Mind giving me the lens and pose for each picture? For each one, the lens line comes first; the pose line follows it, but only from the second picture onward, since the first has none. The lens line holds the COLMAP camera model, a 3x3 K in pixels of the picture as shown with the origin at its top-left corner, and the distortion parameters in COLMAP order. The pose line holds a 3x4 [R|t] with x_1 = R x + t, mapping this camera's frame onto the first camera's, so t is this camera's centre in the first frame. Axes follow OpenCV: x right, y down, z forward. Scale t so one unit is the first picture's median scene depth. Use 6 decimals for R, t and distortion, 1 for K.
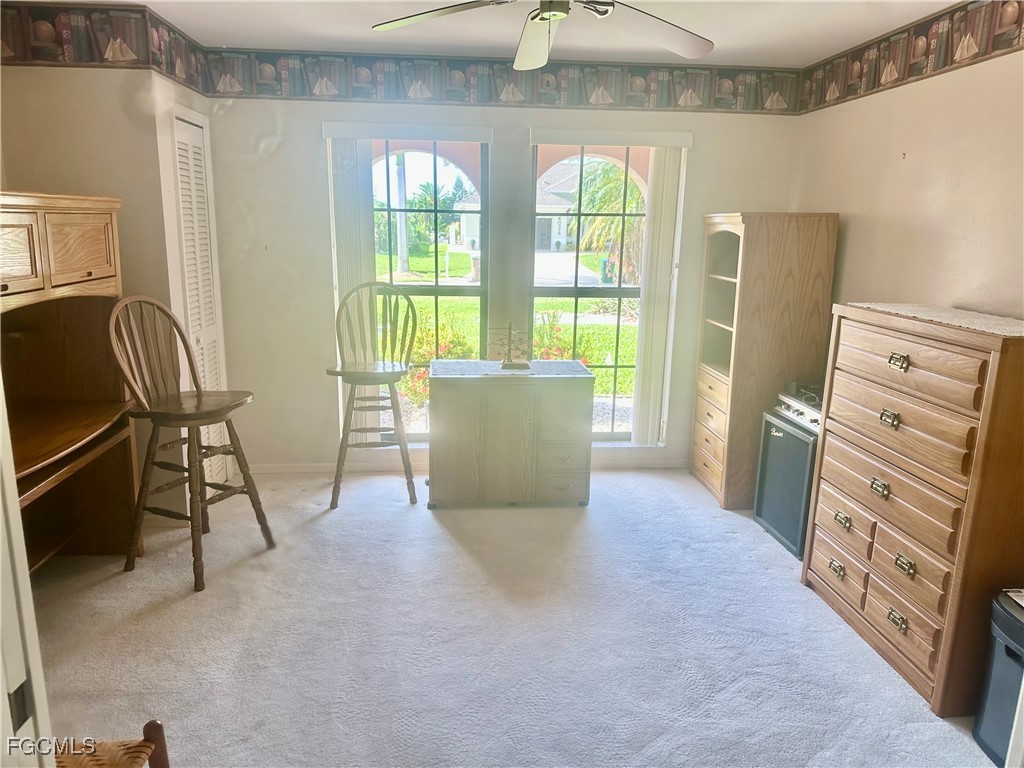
lens RADIAL K [[709.5, 0, 512.0], [0, 709.5, 384.0], [0, 0, 1]] dist [0.074768, -0.099987]
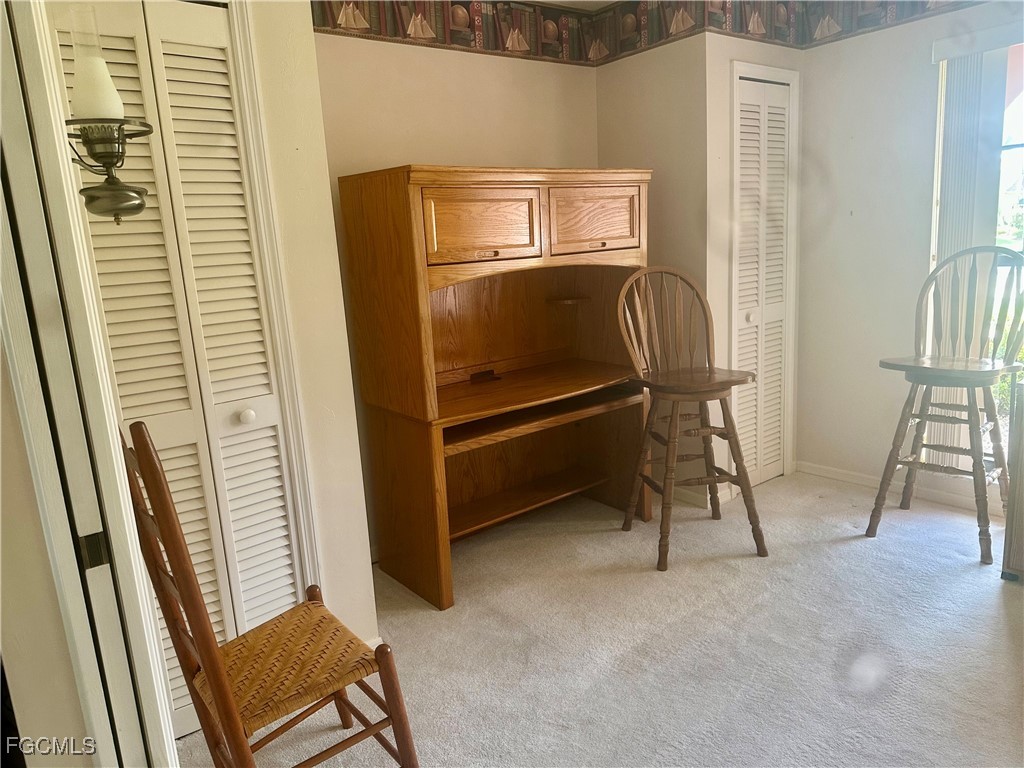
lens RADIAL K [[709.5, 0, 512.0], [0, 709.5, 384.0], [0, 0, 1]] dist [0.074768, -0.099987]
pose [[0.547969, 0.112912, -0.828843, 0.198017], [-0.110479, 0.991937, 0.062089, 0.001990], [0.829171, 0.057547, 0.556025, 0.255220]]
